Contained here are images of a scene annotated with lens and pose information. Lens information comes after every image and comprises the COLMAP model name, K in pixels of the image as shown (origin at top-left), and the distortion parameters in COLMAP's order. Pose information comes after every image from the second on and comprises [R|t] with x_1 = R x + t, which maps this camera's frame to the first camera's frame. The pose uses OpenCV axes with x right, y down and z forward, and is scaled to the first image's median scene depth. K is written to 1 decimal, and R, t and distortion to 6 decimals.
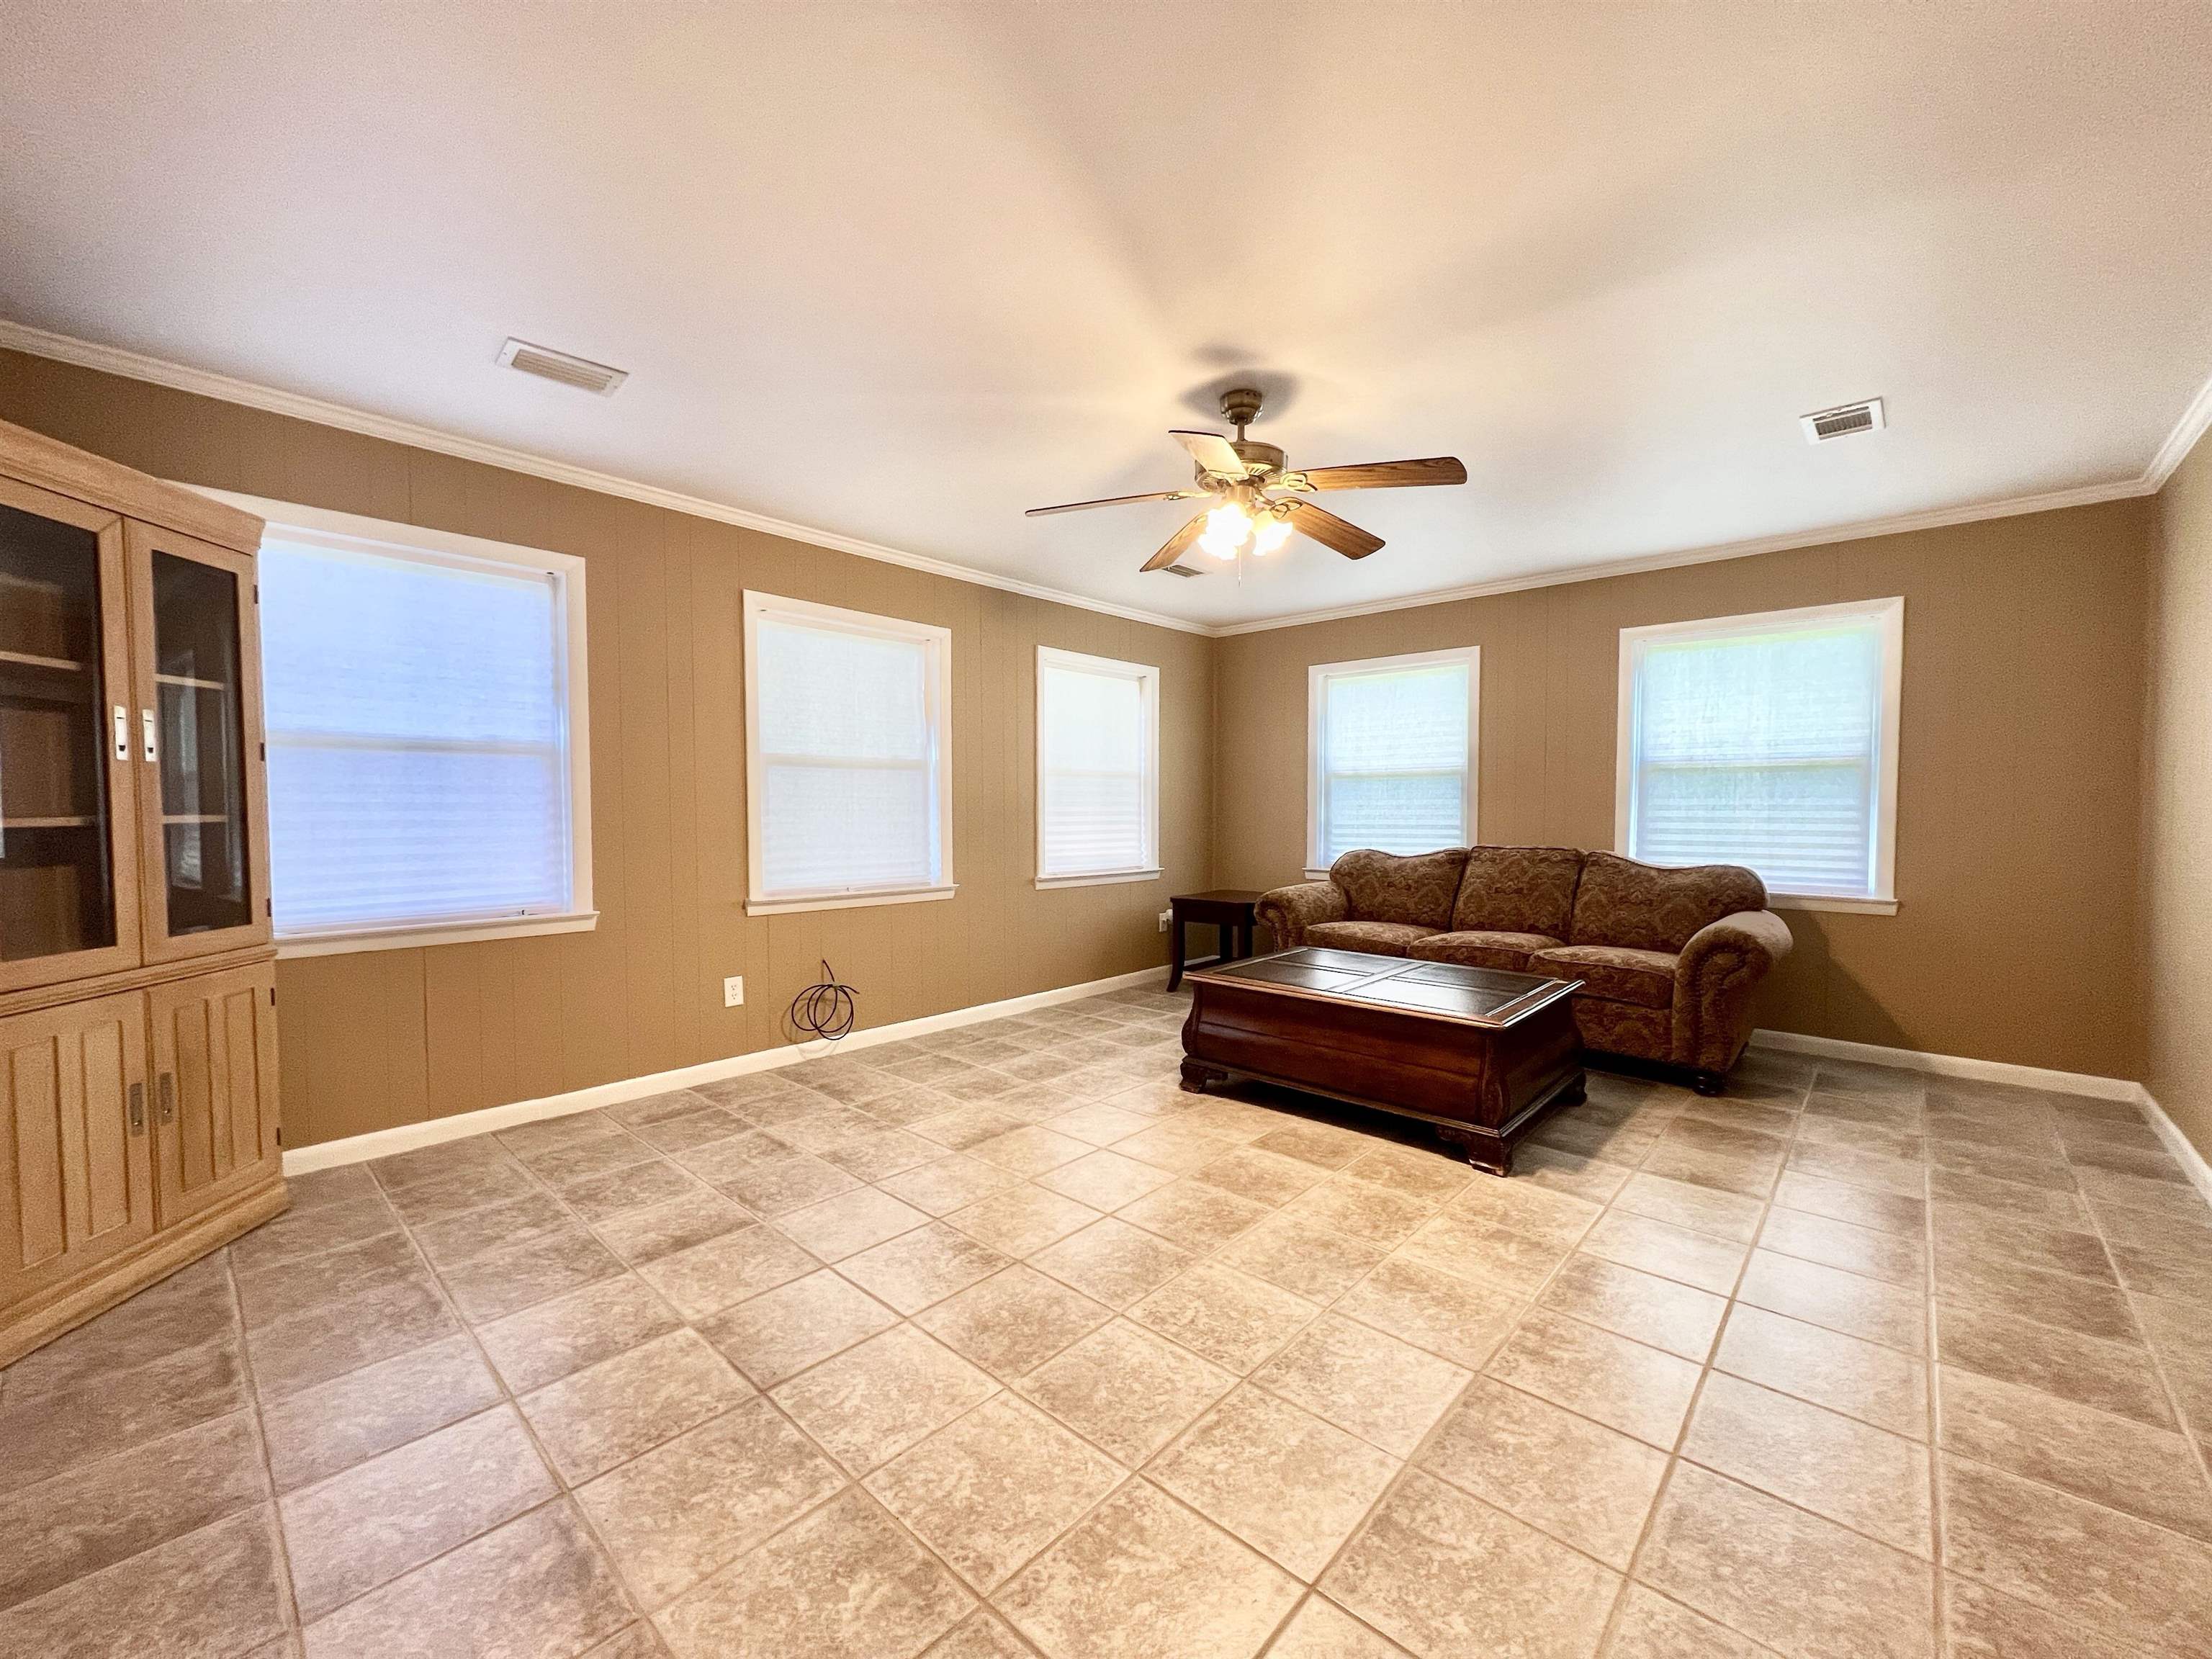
lens RADIAL K [[889.3, 0, 1094.9], [0, 889.3, 820.3], [0, 0, 1]] dist [-0.003891, 0.000879]
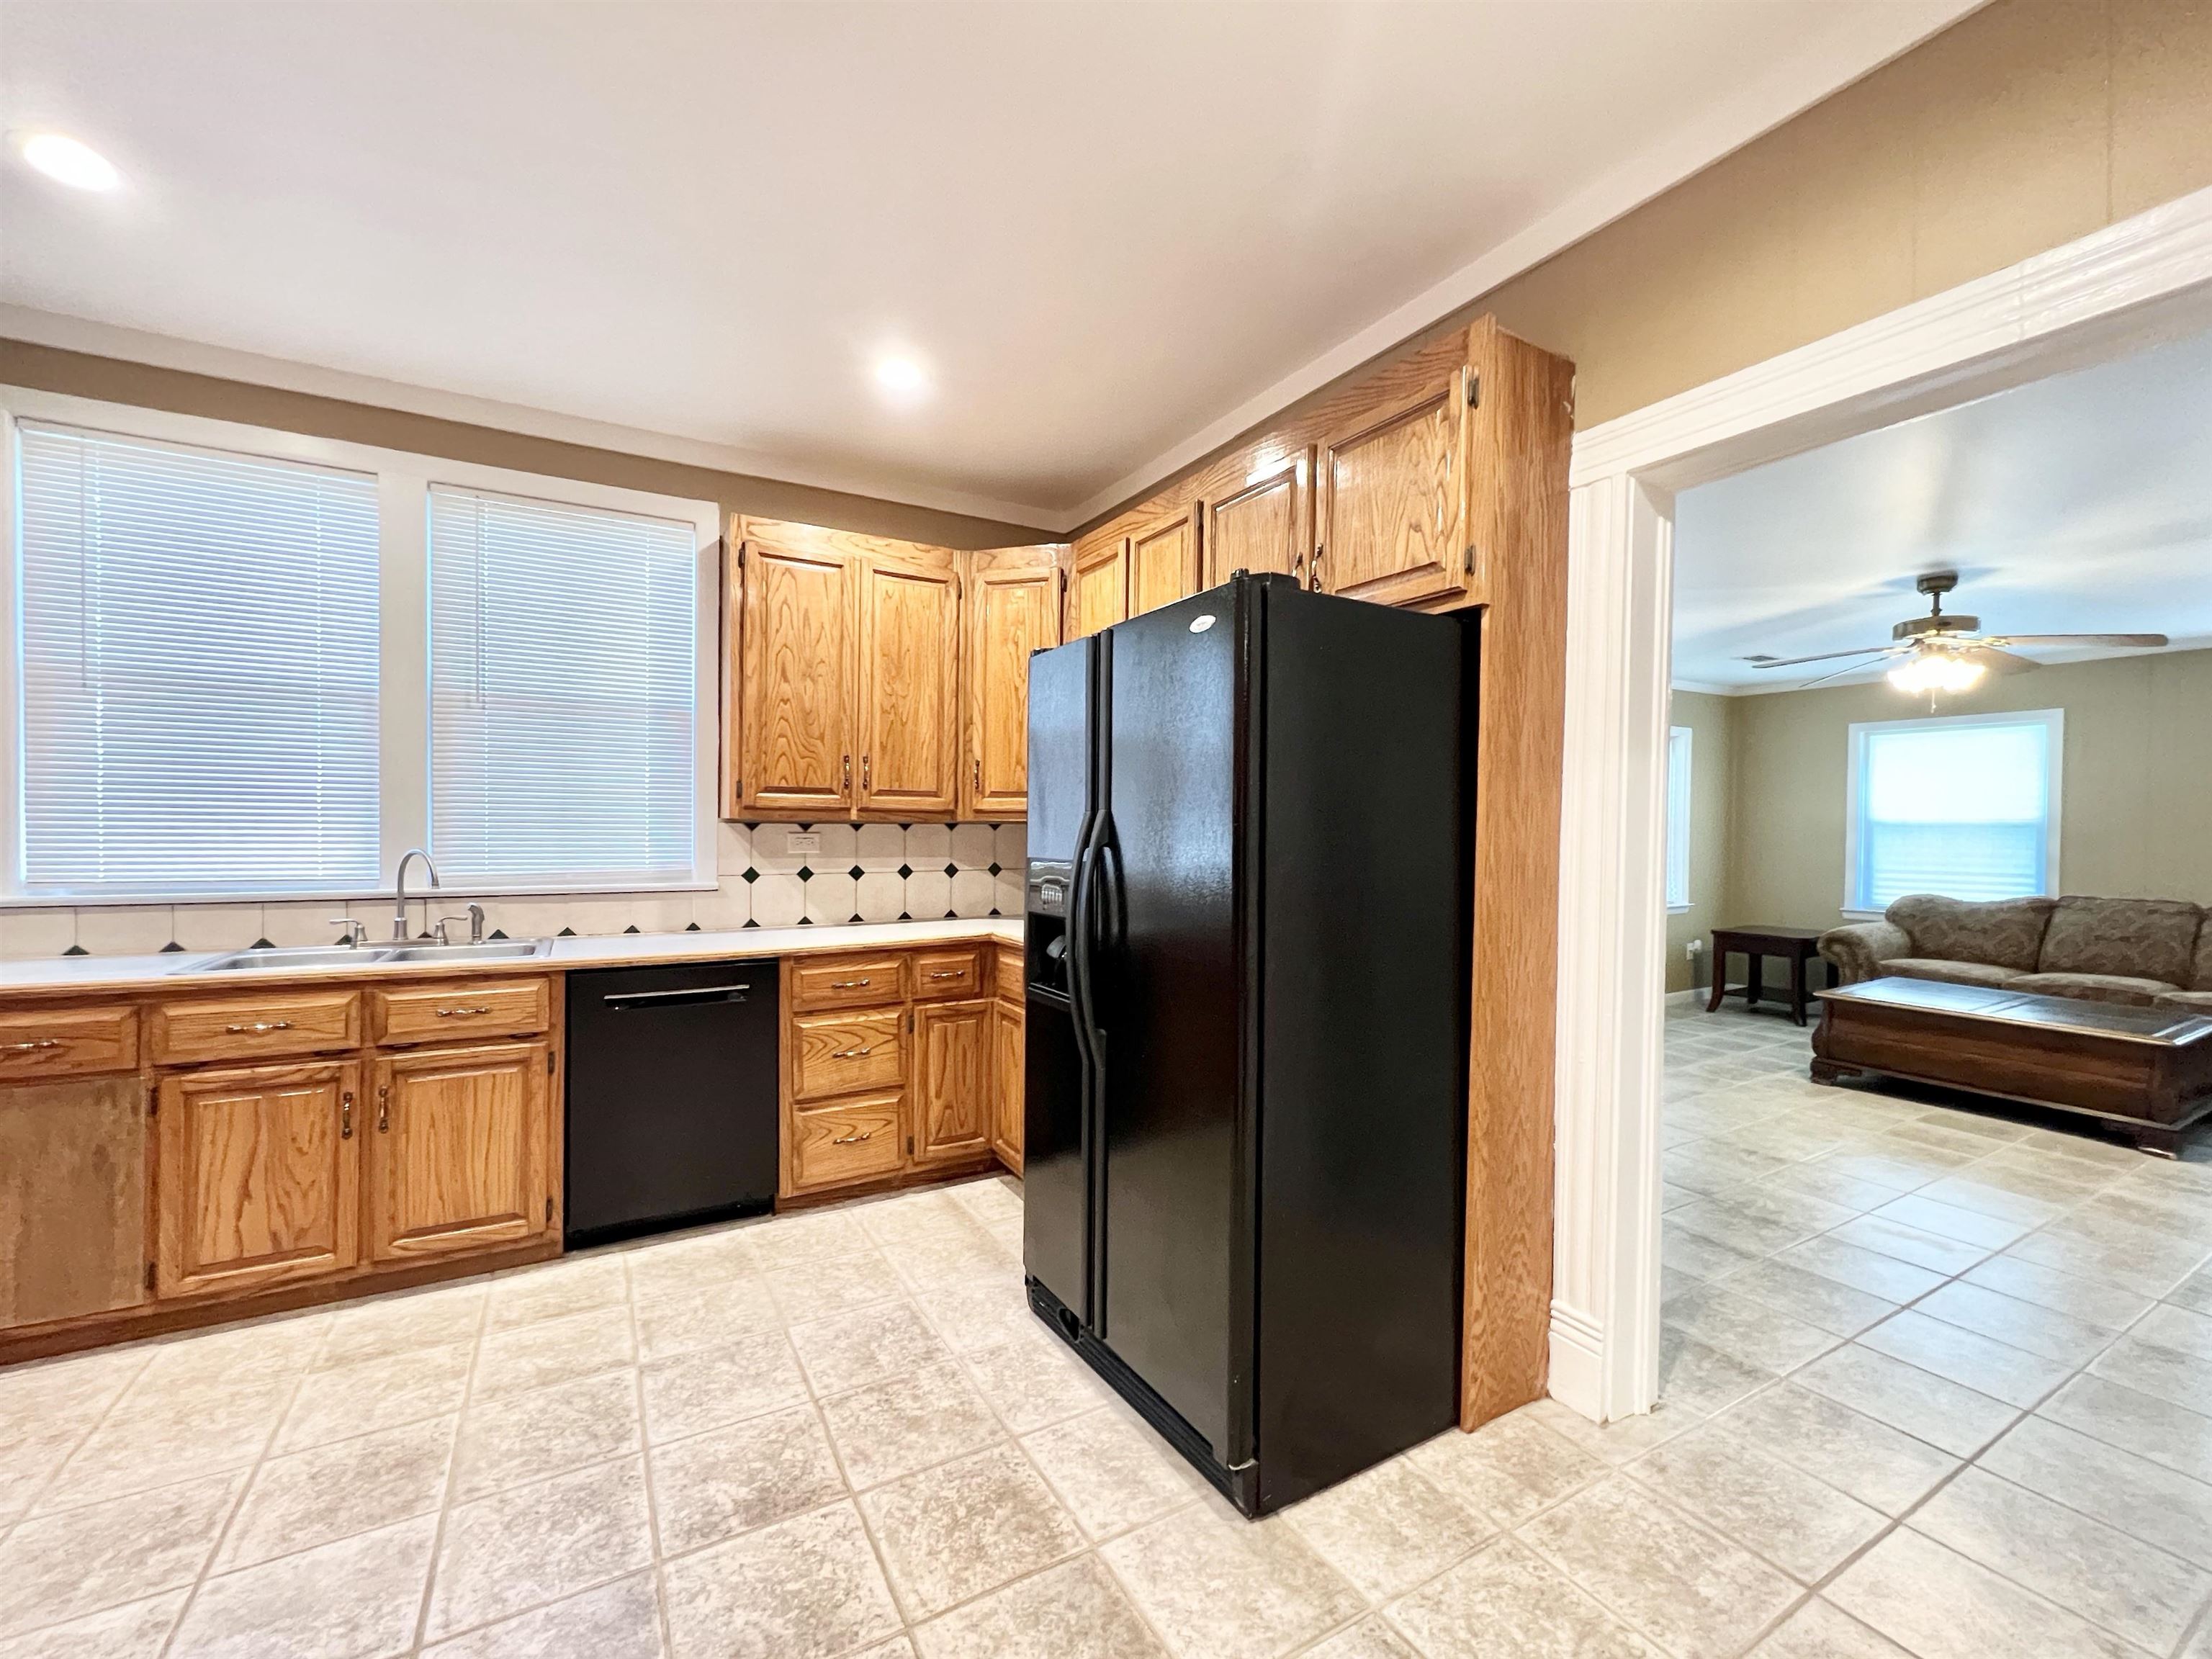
lens RADIAL K [[889.3, 0, 1107.4], [0, 889.3, 838.9], [0, 0, 1]] dist [-0.003891, 0.000879]
pose [[0.949797, 0.010988, -0.312674, -0.344574], [-0.011658, 0.999932, -0.000273, -0.026239], [0.312650, 0.003904, 0.949860, -0.393131]]
